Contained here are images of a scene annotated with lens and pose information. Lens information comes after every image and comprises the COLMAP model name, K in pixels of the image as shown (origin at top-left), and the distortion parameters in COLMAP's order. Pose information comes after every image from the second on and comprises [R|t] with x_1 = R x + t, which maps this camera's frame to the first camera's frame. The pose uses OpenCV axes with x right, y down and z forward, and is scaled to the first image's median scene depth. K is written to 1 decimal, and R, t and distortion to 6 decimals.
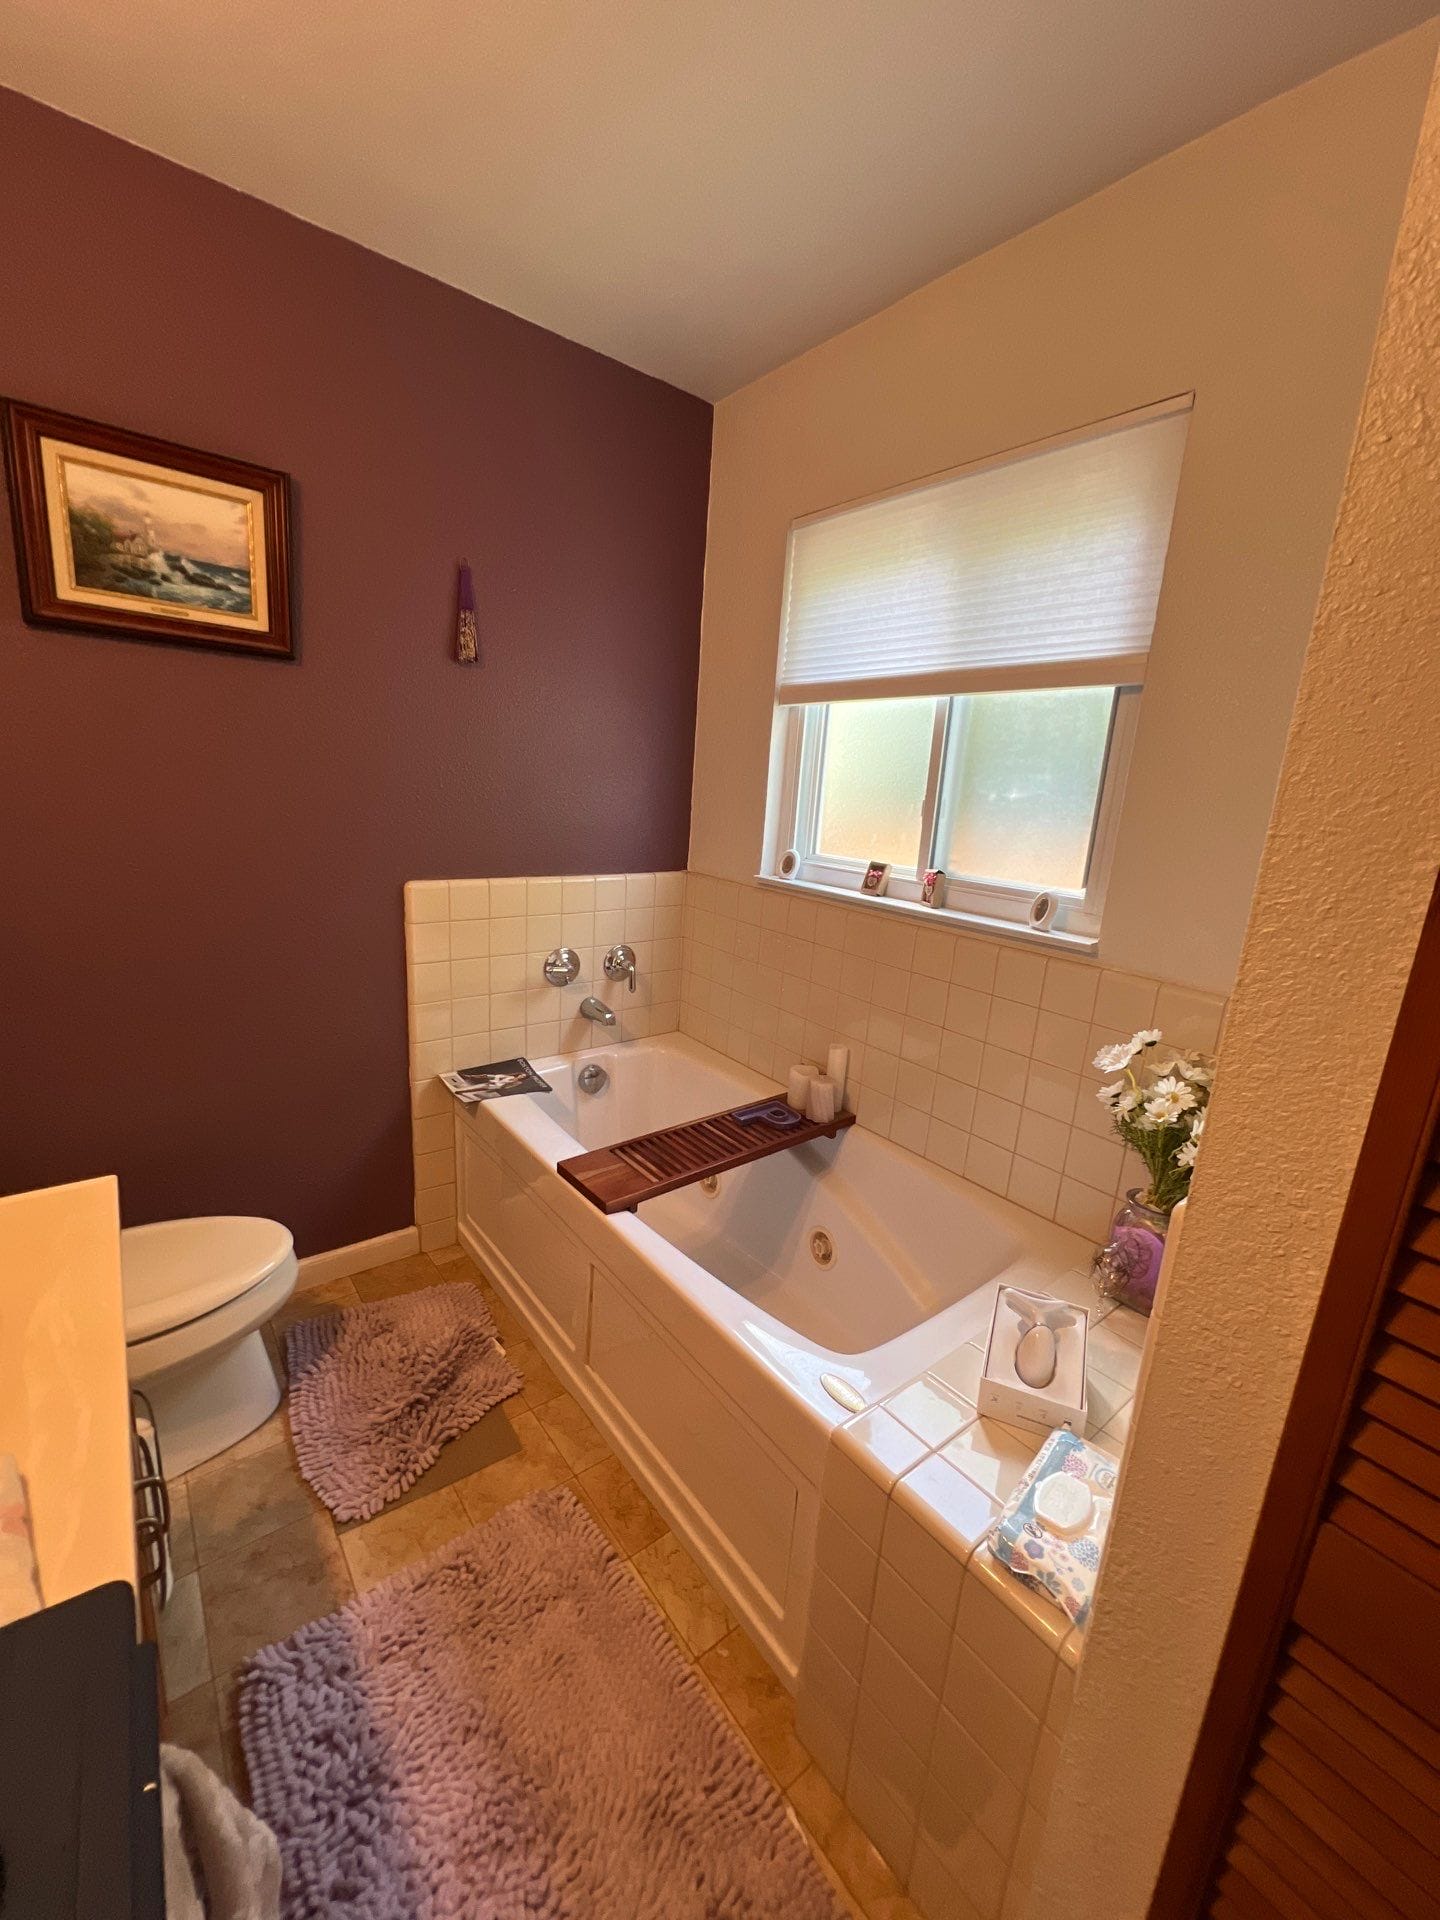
lens RADIAL K [[771.8, 0, 720.0], [0, 771.8, 960.0], [0, 0, 1]] dist [-0.002721, 0.000657]
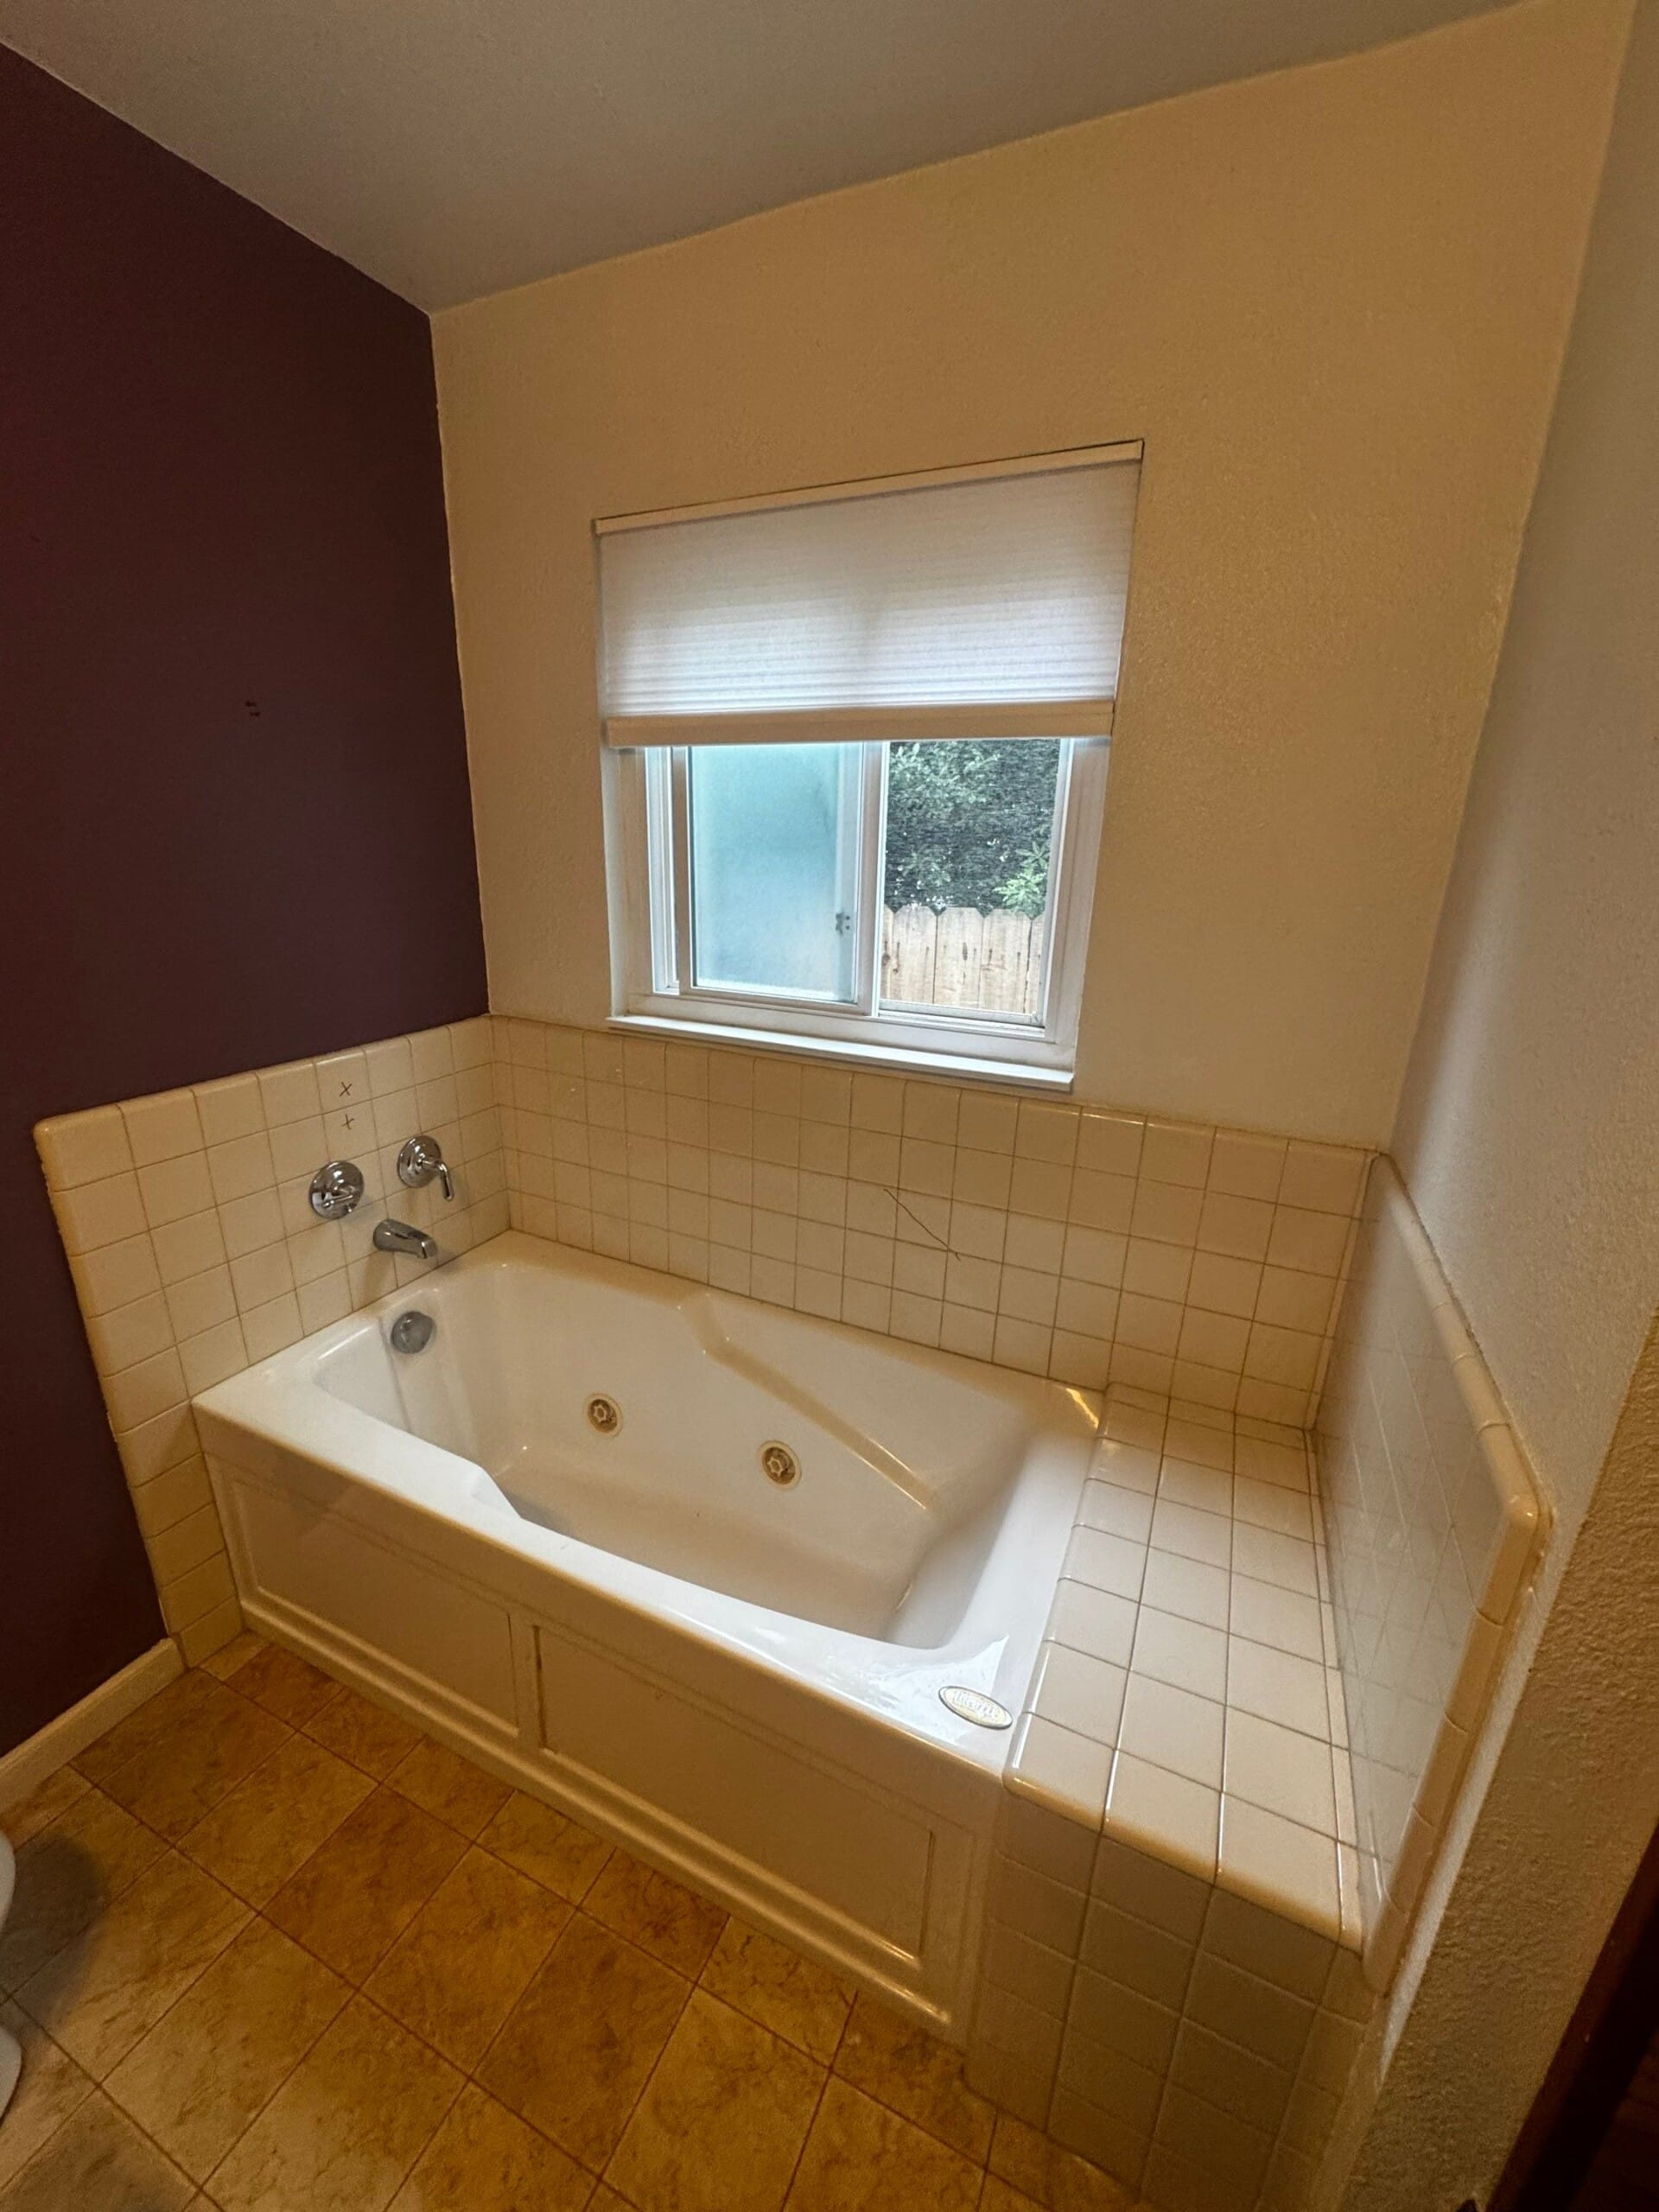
lens RADIAL K [[880.9, 0, 832.5], [0, 880.9, 1109.0], [0, 0, 1]] dist [-0.003982, -0.000323]
pose [[0.891611, -0.172708, 0.418570, -0.132935], [0.129681, 0.983077, 0.129394, -0.107030], [-0.433834, -0.061089, 0.898920, 0.135158]]
